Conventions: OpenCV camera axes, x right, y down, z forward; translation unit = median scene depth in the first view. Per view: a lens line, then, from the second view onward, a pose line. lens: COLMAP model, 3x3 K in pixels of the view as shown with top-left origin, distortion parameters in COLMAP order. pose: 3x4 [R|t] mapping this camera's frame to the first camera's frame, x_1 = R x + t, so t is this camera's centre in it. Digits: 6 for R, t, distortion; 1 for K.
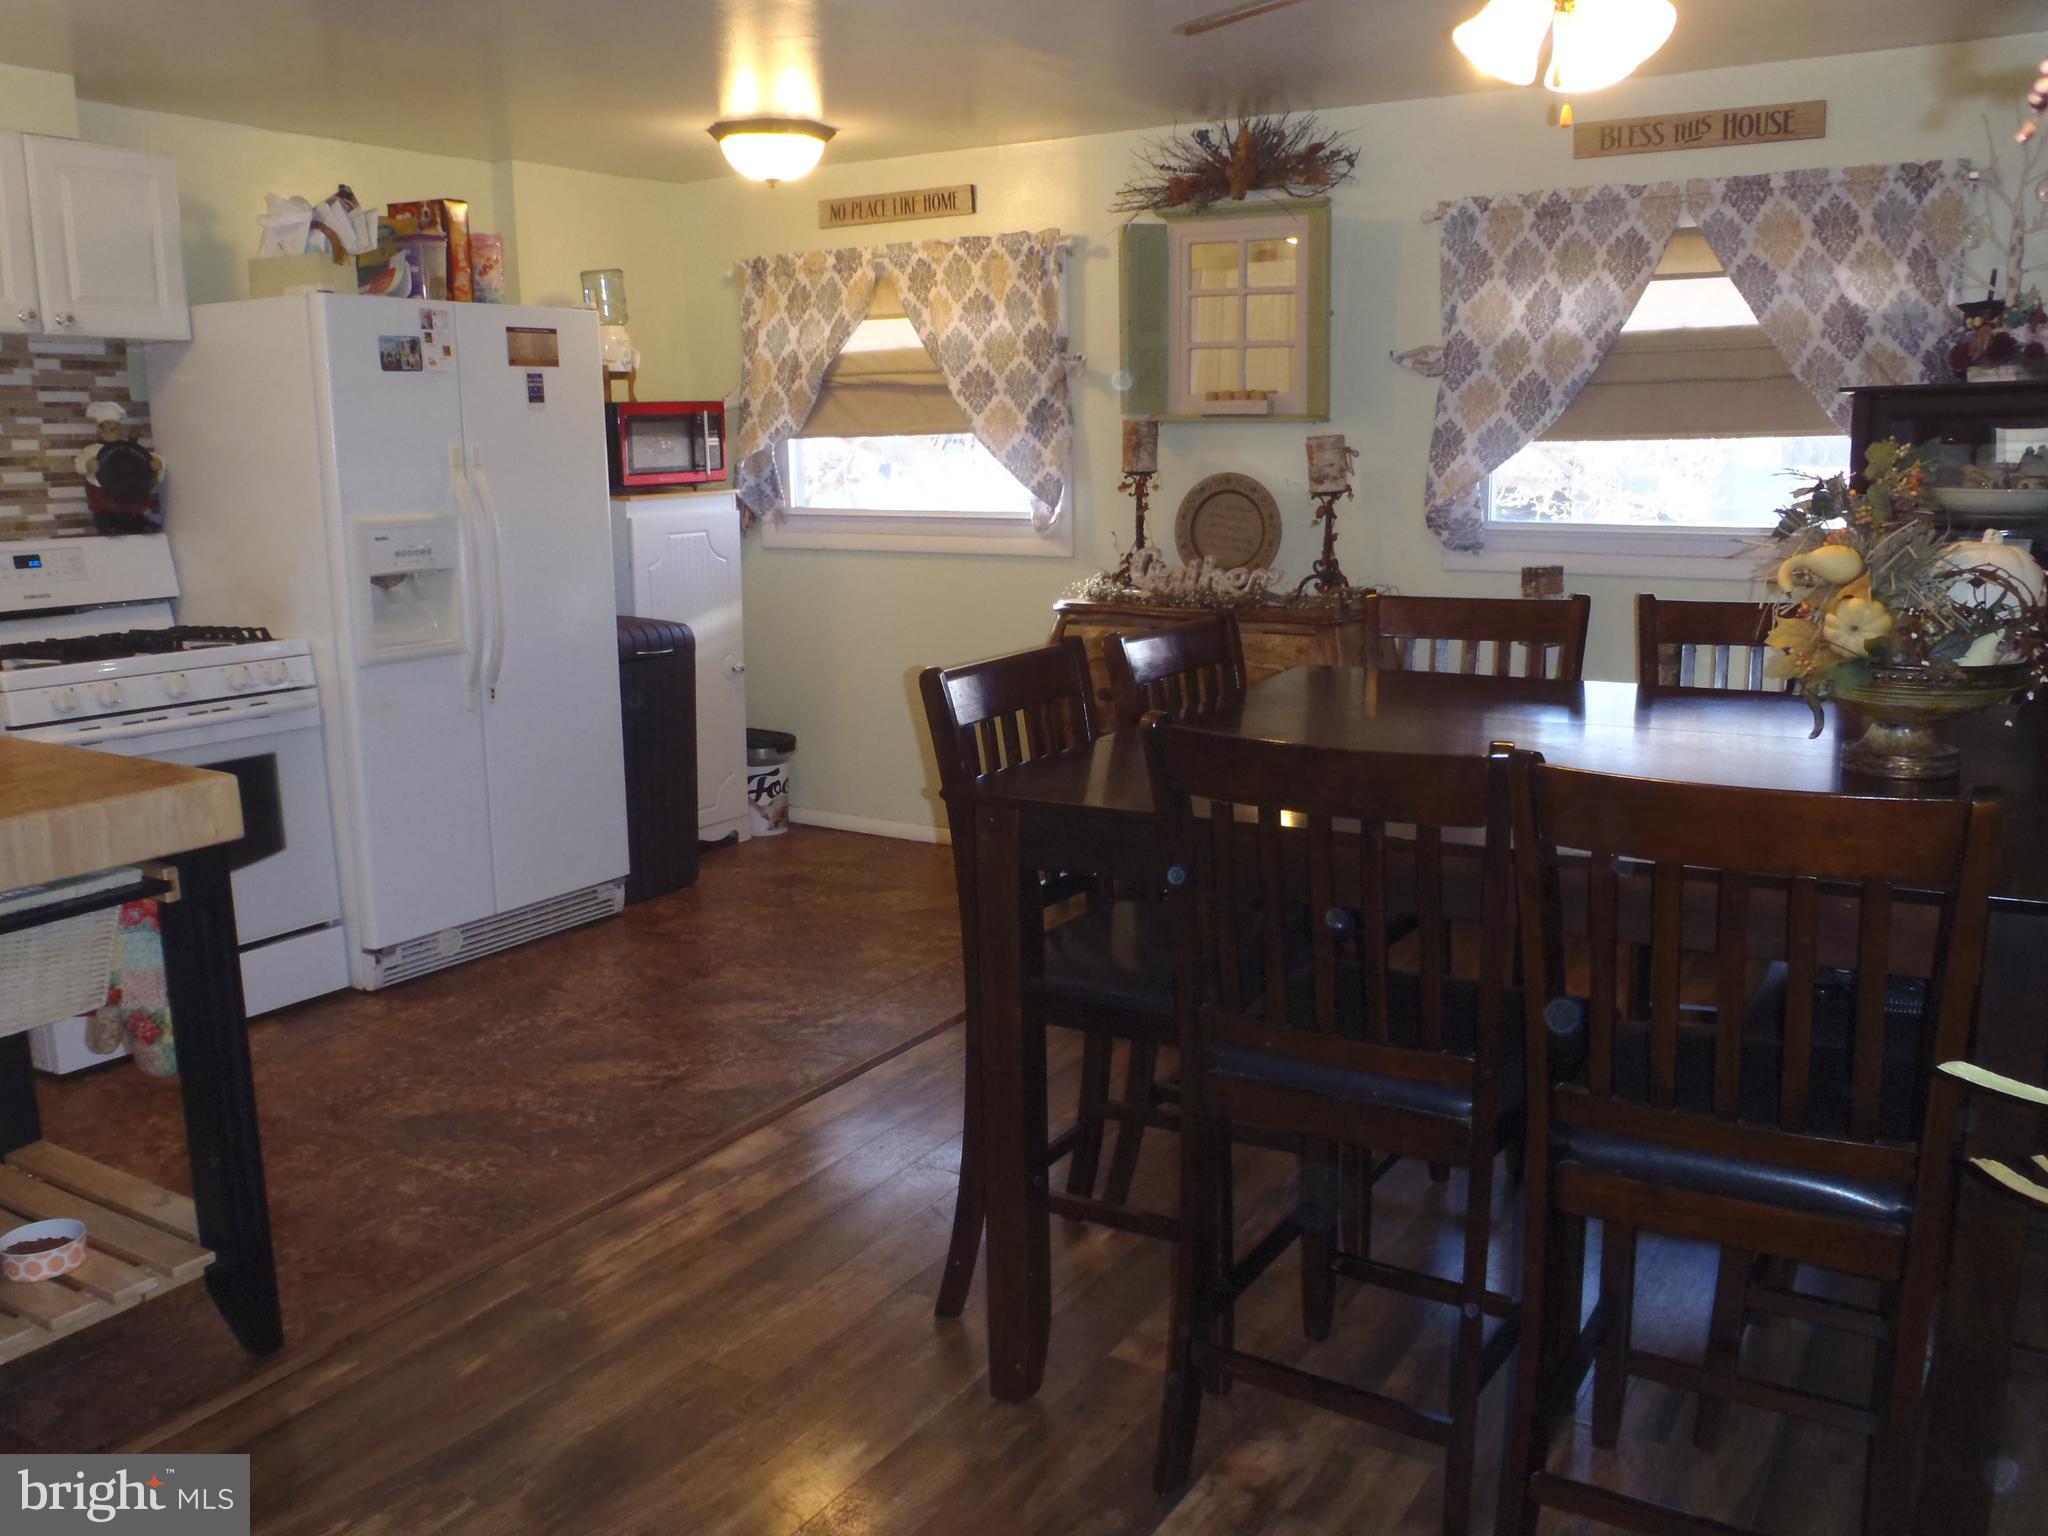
lens RADIAL K [[1743.0, 0, 1049.4], [0, 1743.0, 776.9], [0, 0, 1]] dist [-0.070486, 0.057000]
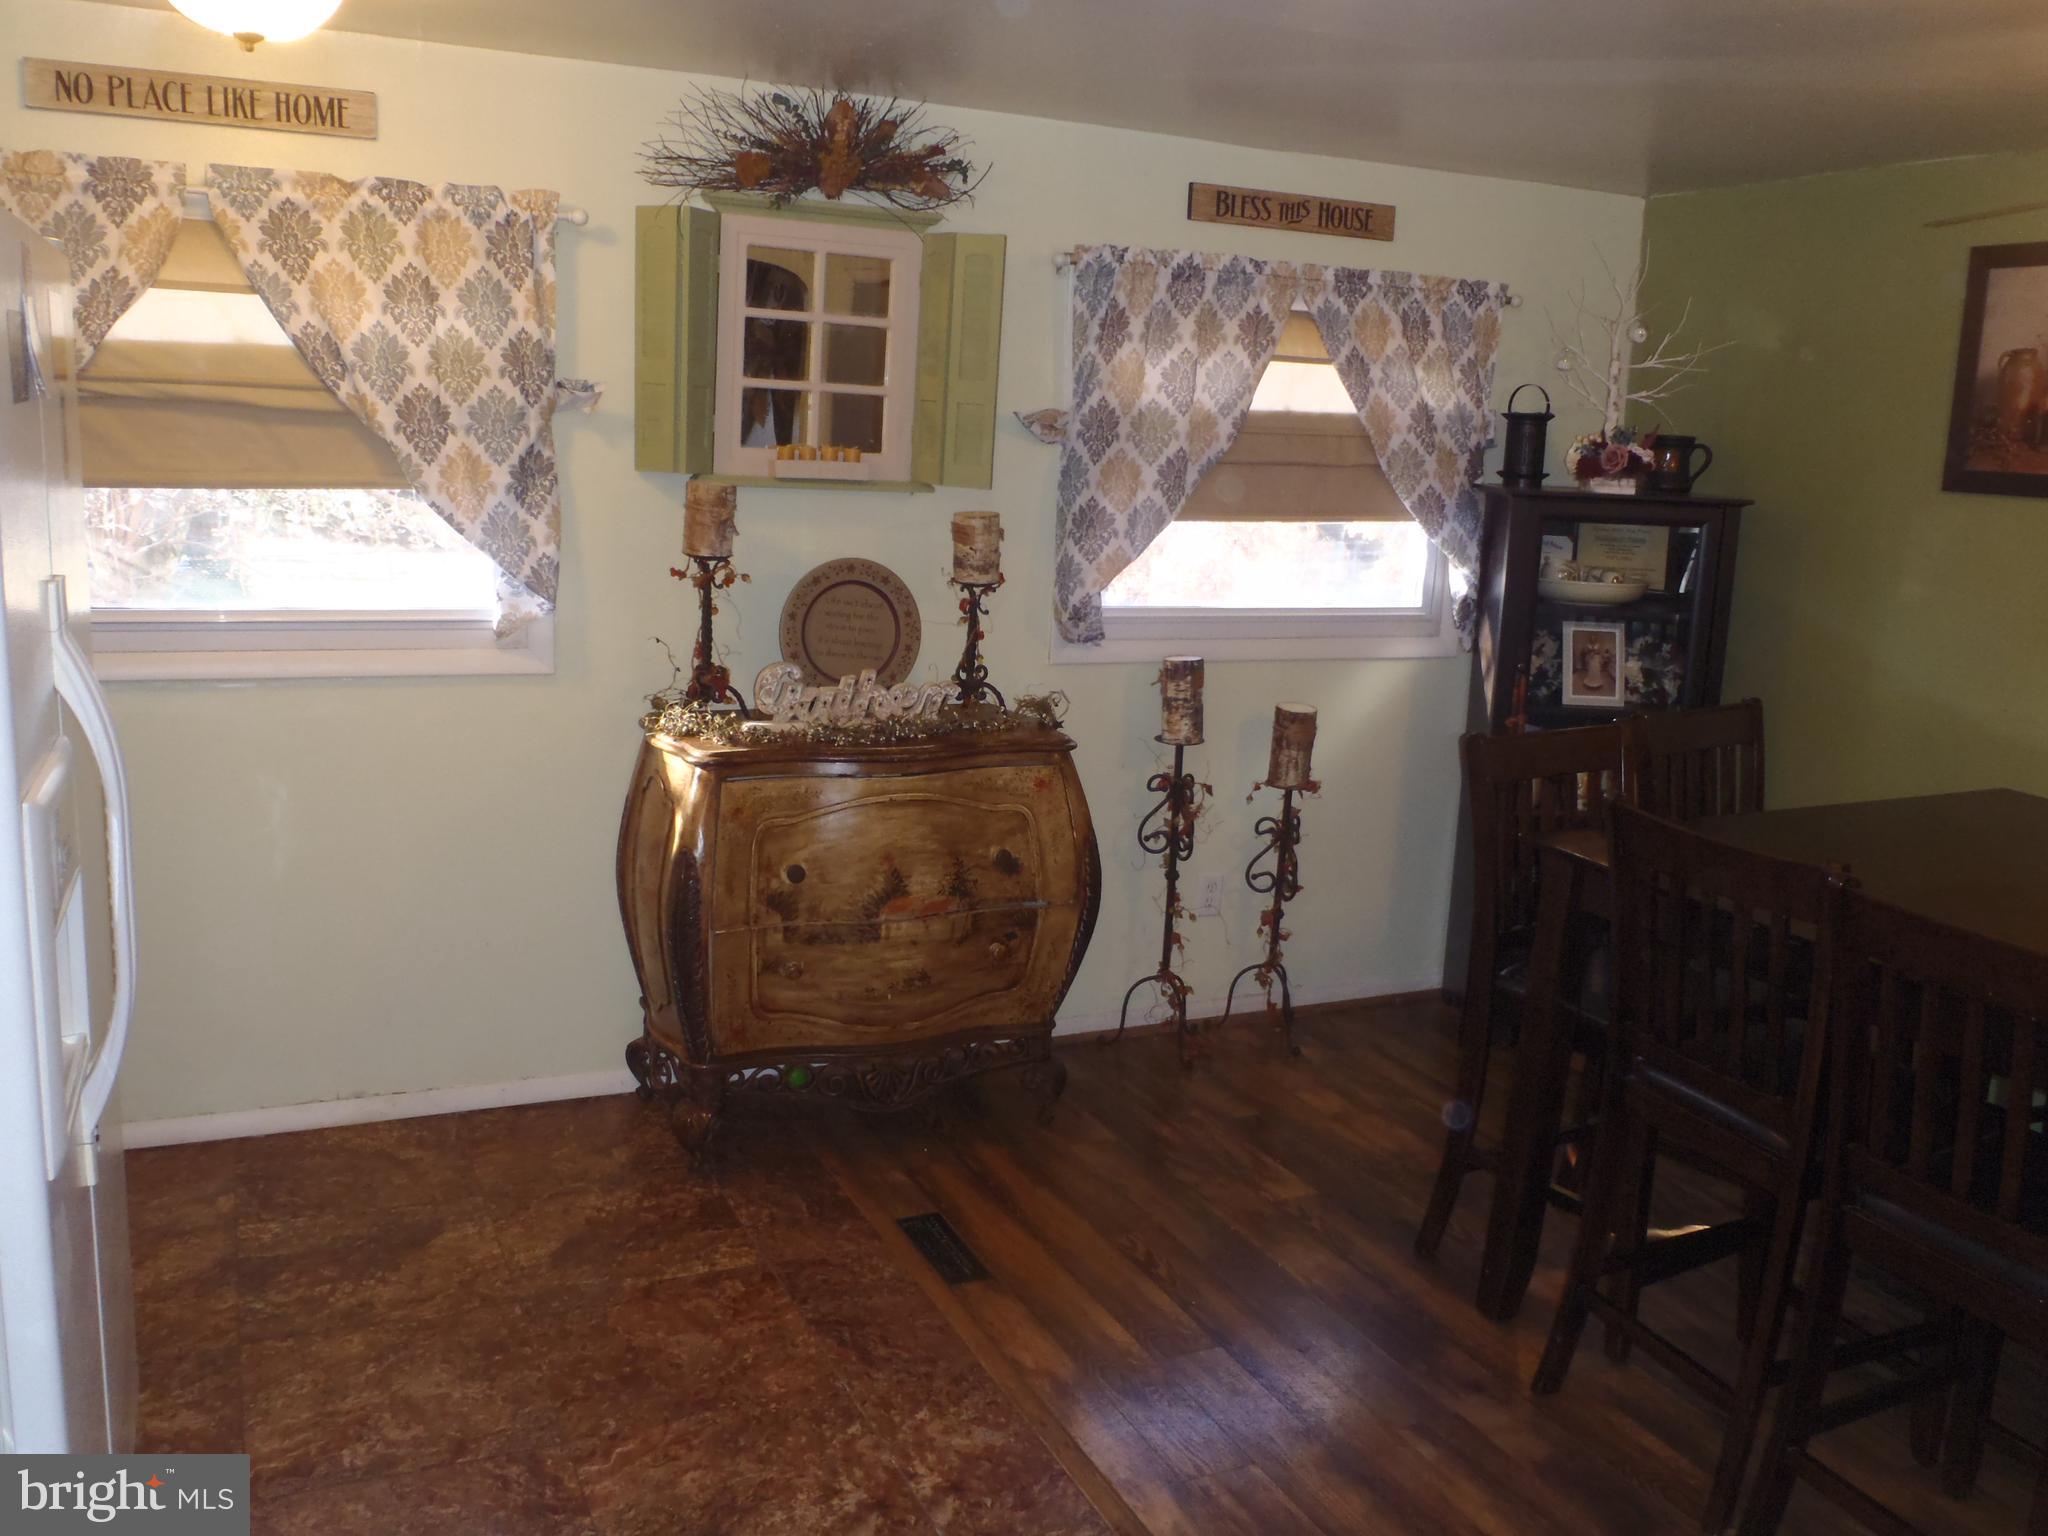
lens RADIAL K [[1723.9, 0, 1052.1], [0, 1723.9, 777.2], [0, 0, 1]] dist [-0.075622, 0.065808]
pose [[0.552056, -0.130741, 0.823493, -0.510789], [0.107882, 0.990529, 0.084937, -0.141536], [-0.826798, 0.041950, 0.560932, 0.533485]]
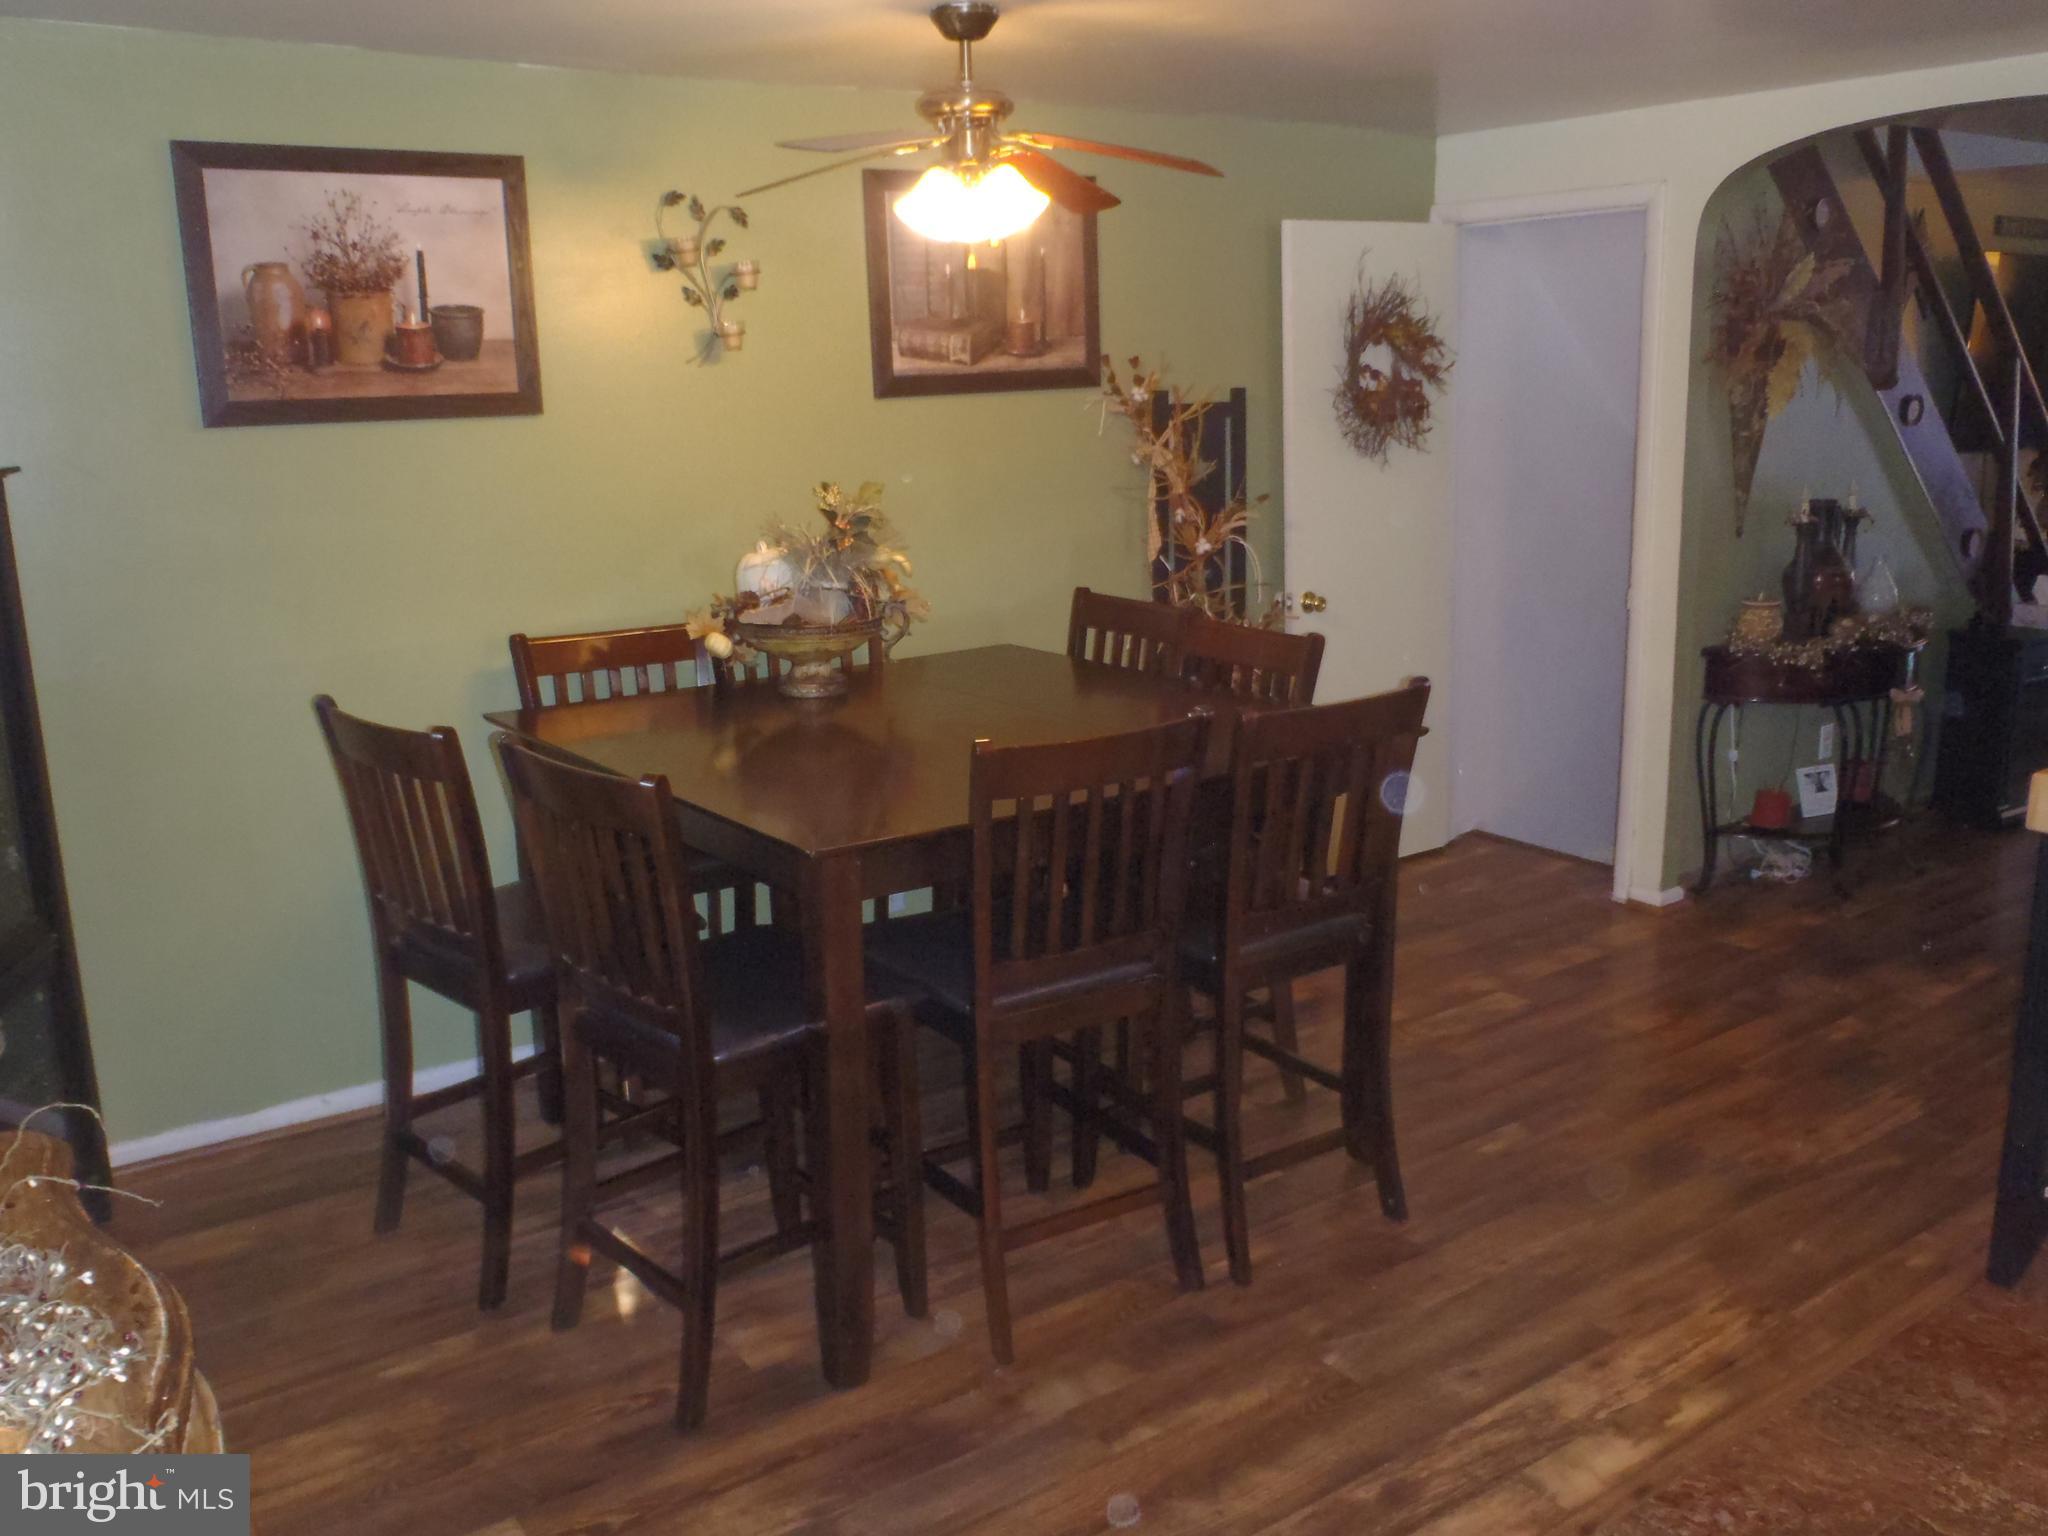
lens RADIAL K [[1725.8, 0, 1024.0], [0, 1725.8, 768.0], [0, 0, 1]] dist [-0.059141, 0.006532]
pose [[-0.915294, -0.055660, 0.398921, -0.164957], [0.112445, 0.915720, 0.385763, -0.271032], [-0.386772, 0.397943, -0.831895, 1.158979]]
